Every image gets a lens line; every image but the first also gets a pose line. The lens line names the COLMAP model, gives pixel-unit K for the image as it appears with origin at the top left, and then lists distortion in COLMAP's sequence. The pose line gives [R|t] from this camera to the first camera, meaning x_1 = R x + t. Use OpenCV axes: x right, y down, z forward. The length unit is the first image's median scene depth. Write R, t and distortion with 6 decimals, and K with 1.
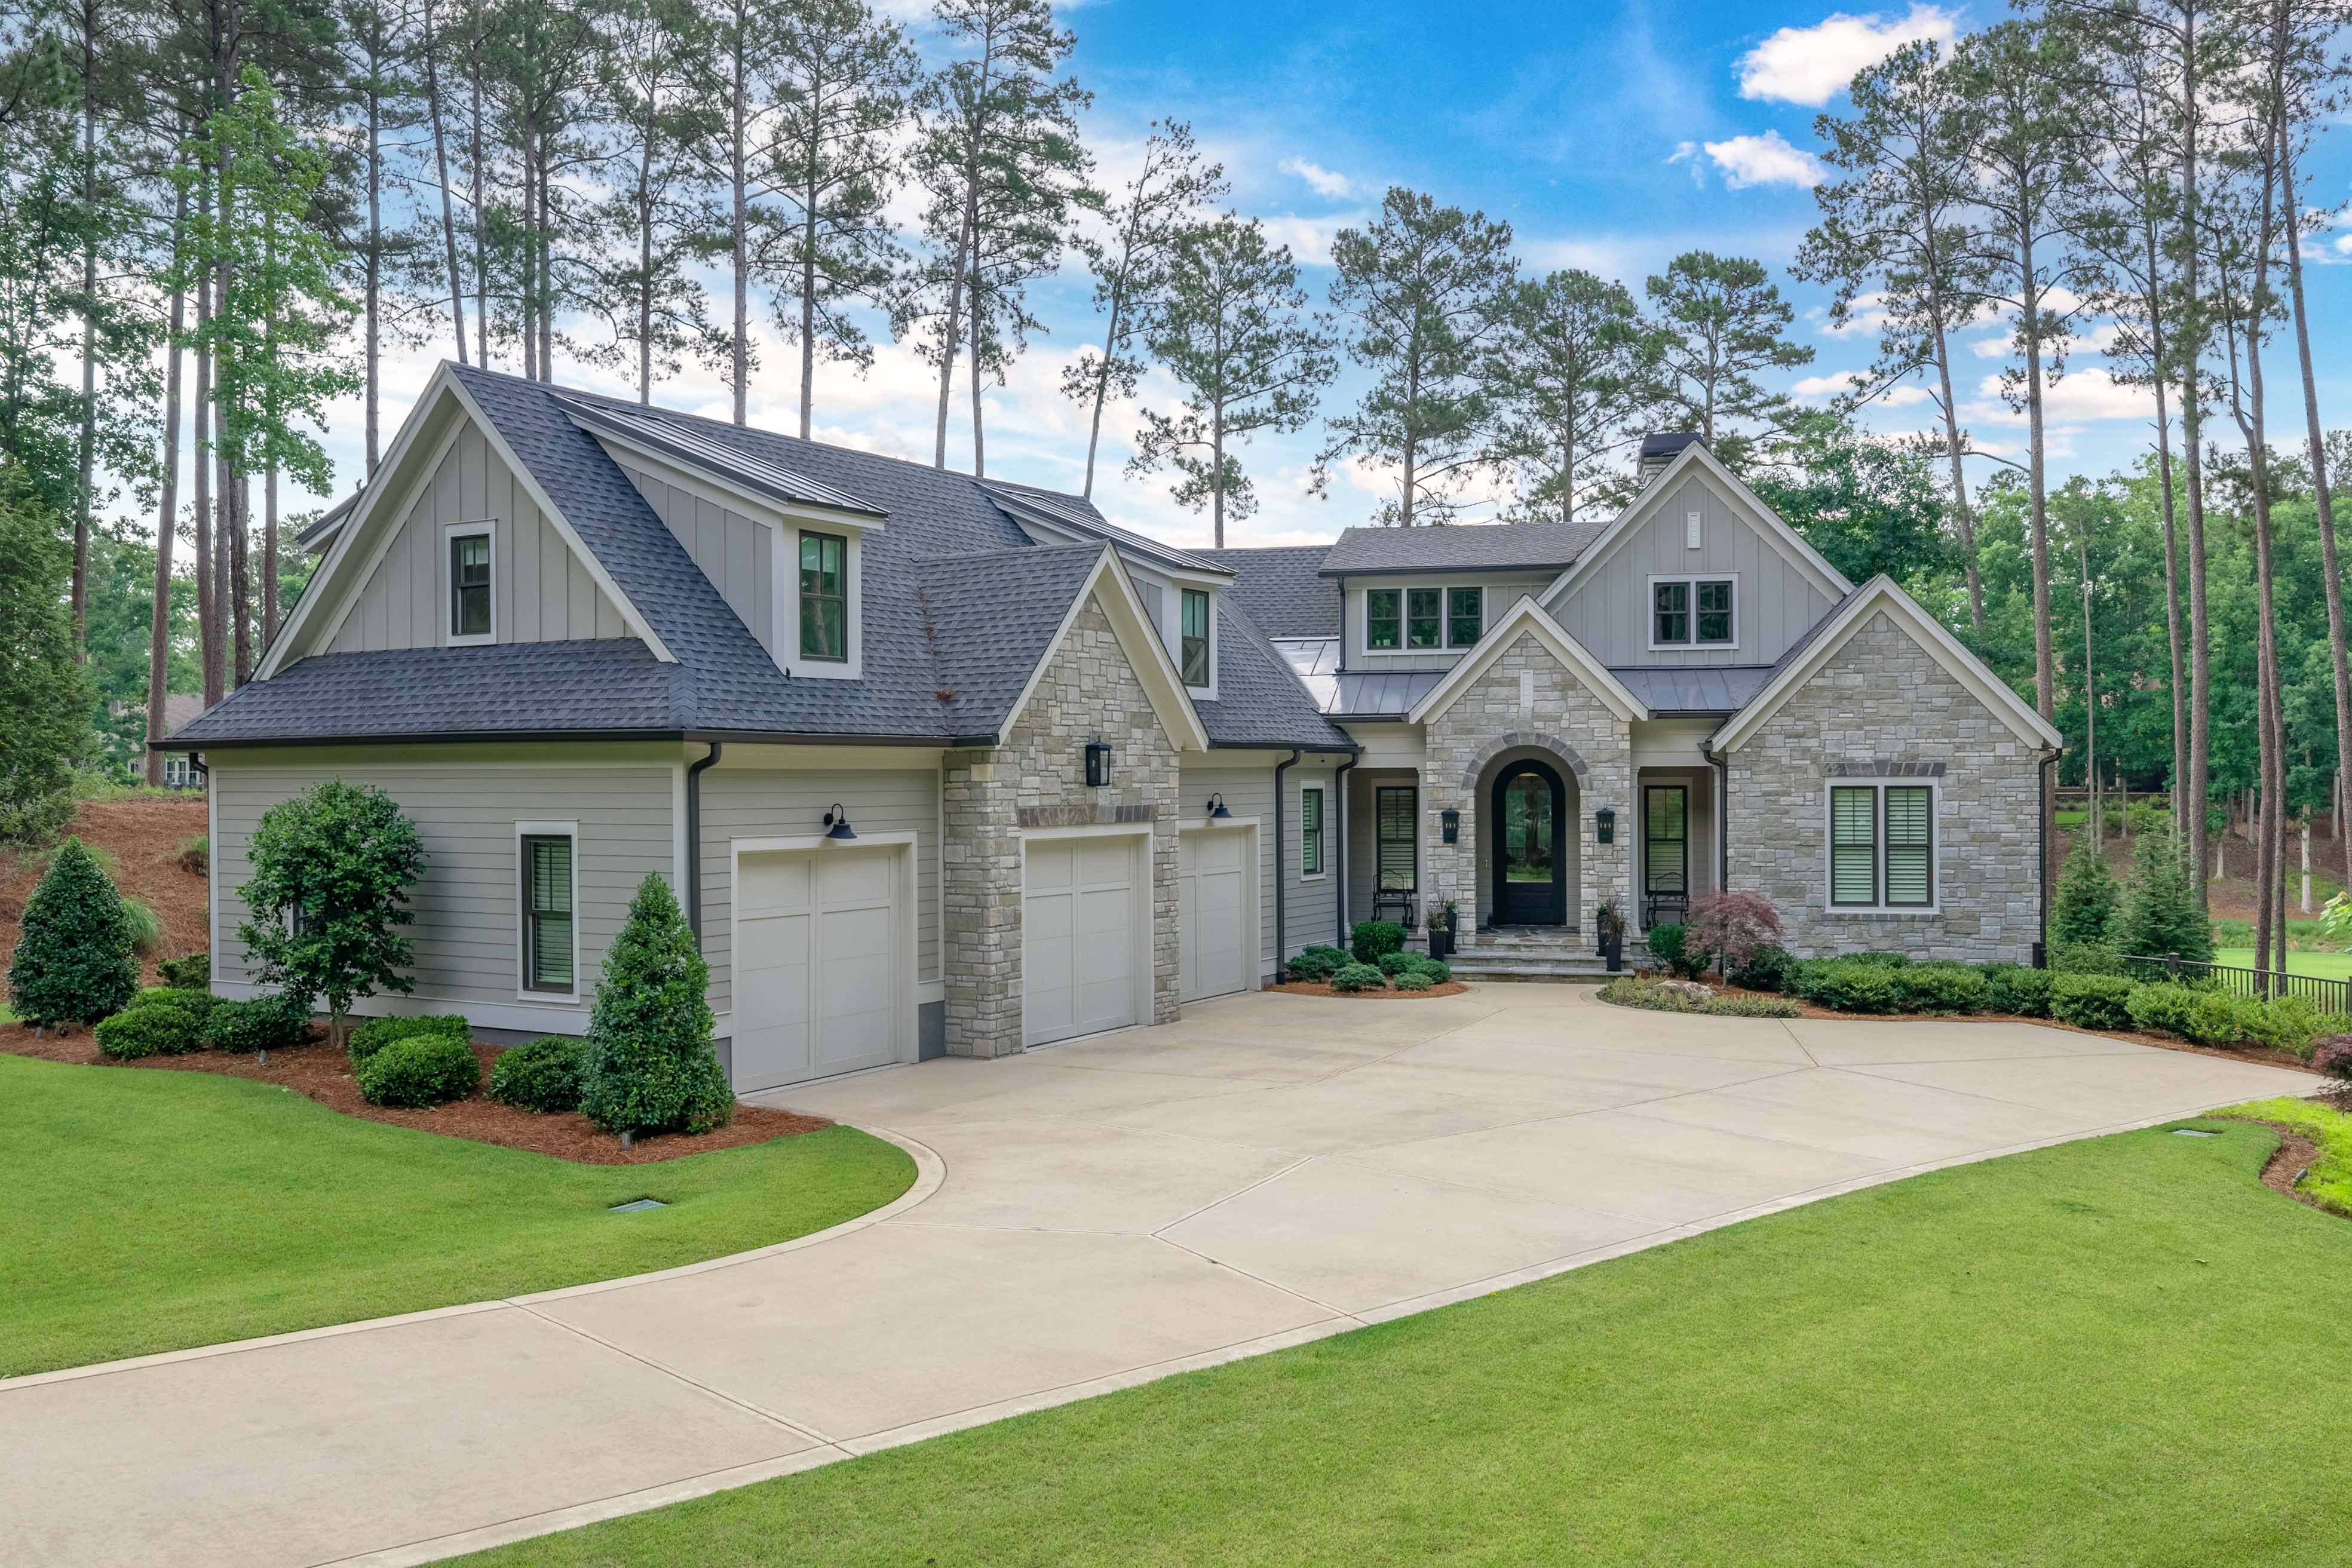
lens RADIAL K [[1949.9, 0, 1160.2], [0, 1949.9, 778.0], [0, 0, 1]] dist [0.019636, -0.032583]
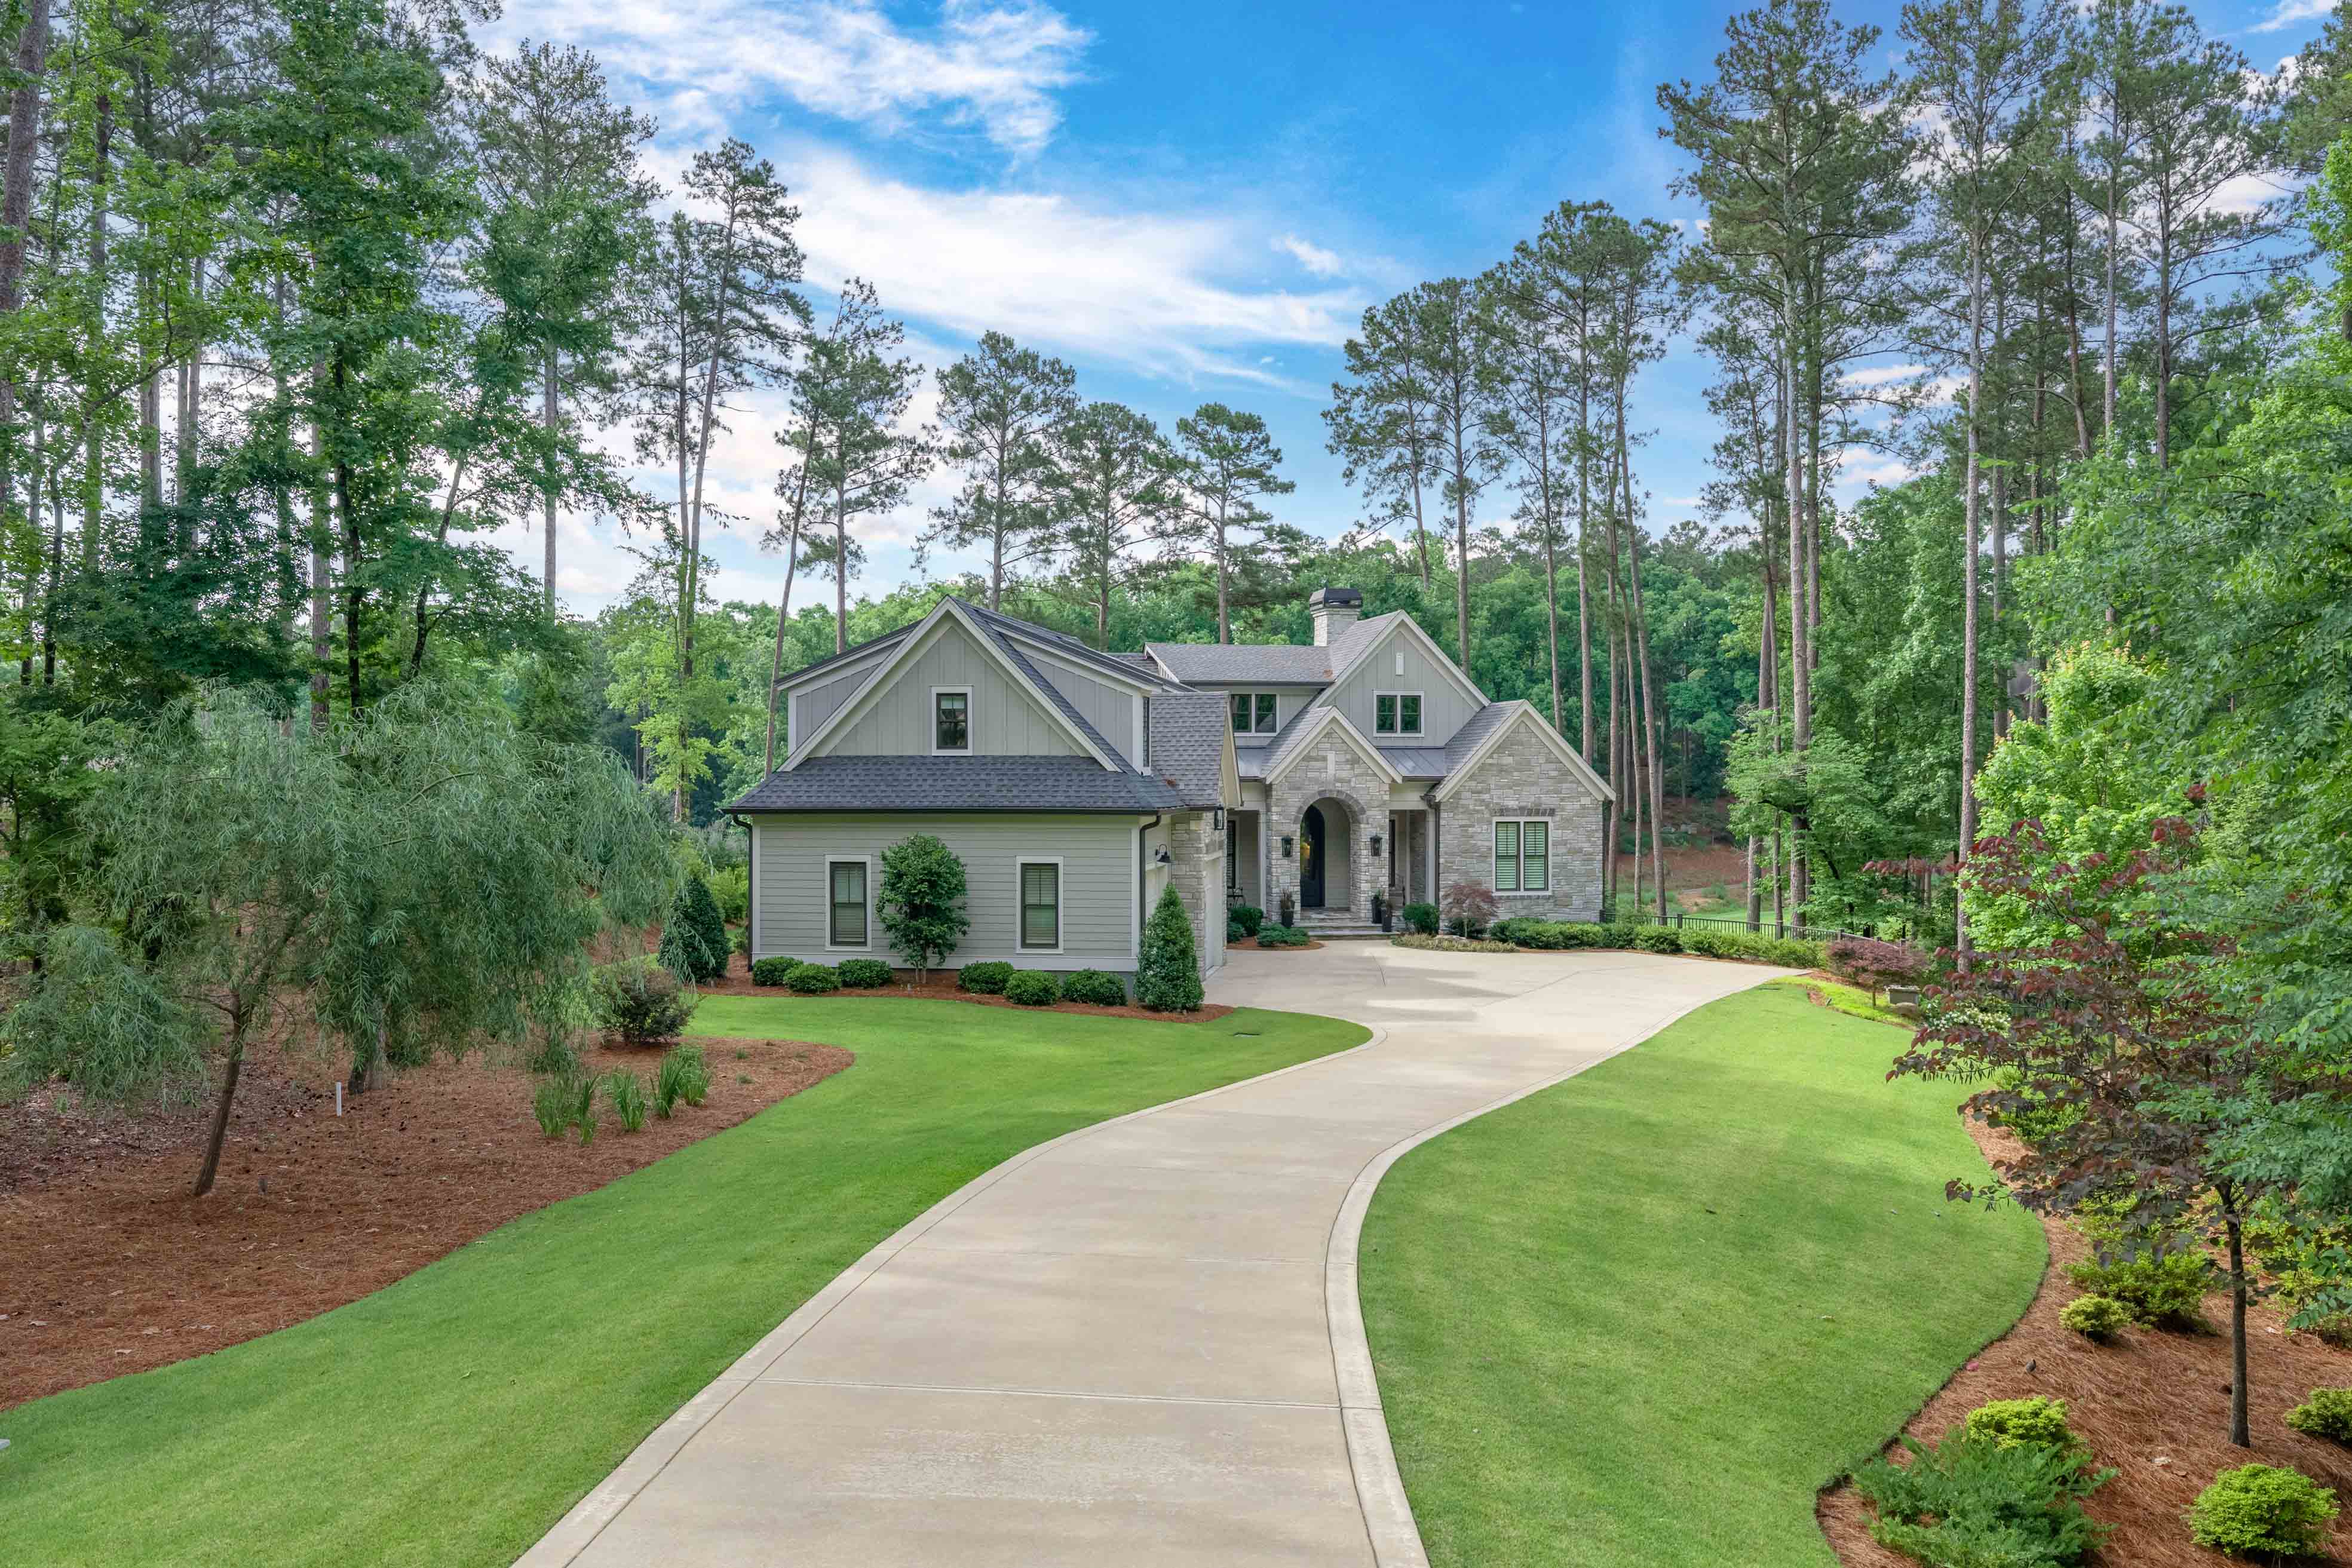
lens RADIAL K [[1949.9, 0, 1151.4], [0, 1949.9, 781.8], [0, 0, 1]] dist [0.019636, -0.032583]
pose [[0.927540, 0.003136, 0.373712, -0.566363], [-0.004334, 0.999988, 0.002365, -0.032876], [-0.373700, -0.003814, 0.927542, -0.469515]]
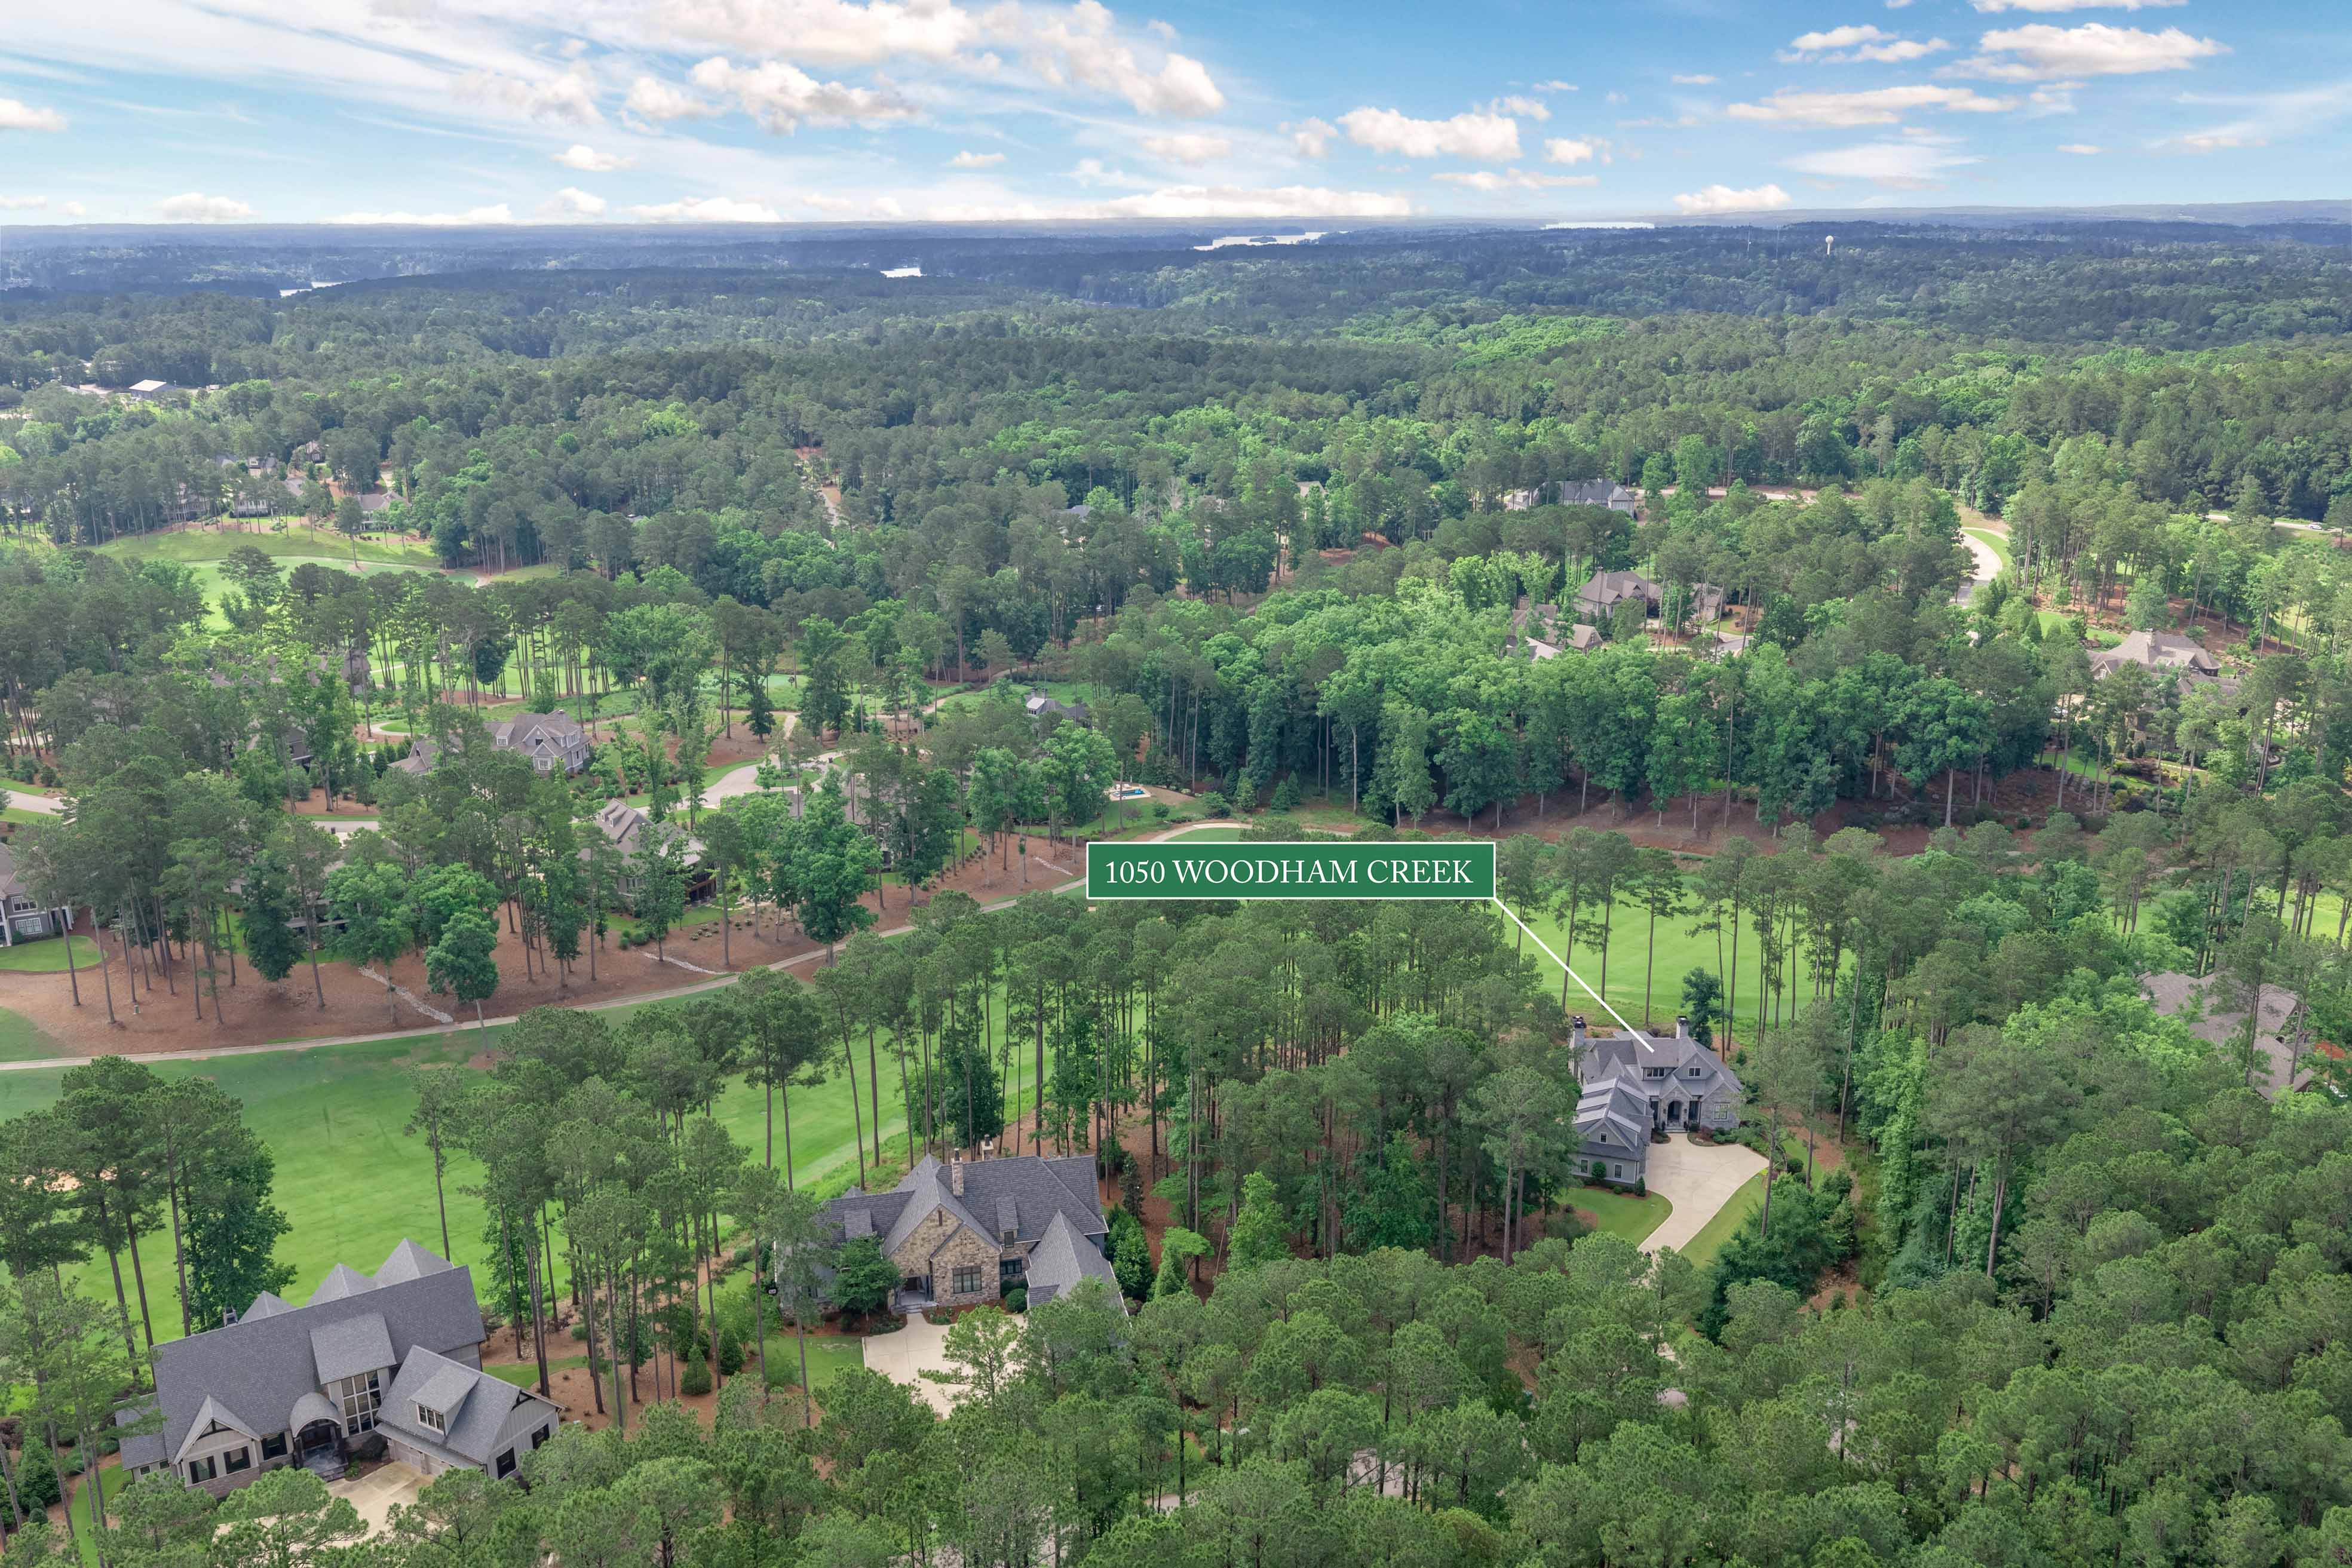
lens RADIAL K [[1949.9, 0, 1193.5], [0, 1949.9, 773.5], [0, 0, 1]] dist [0.019636, -0.032583]
pose [[0.978910, -0.057980, 0.195892, -2.896112], [0.003494, 0.963493, 0.267712, -3.118693], [-0.204262, -0.261382, 0.943375, -5.123116]]
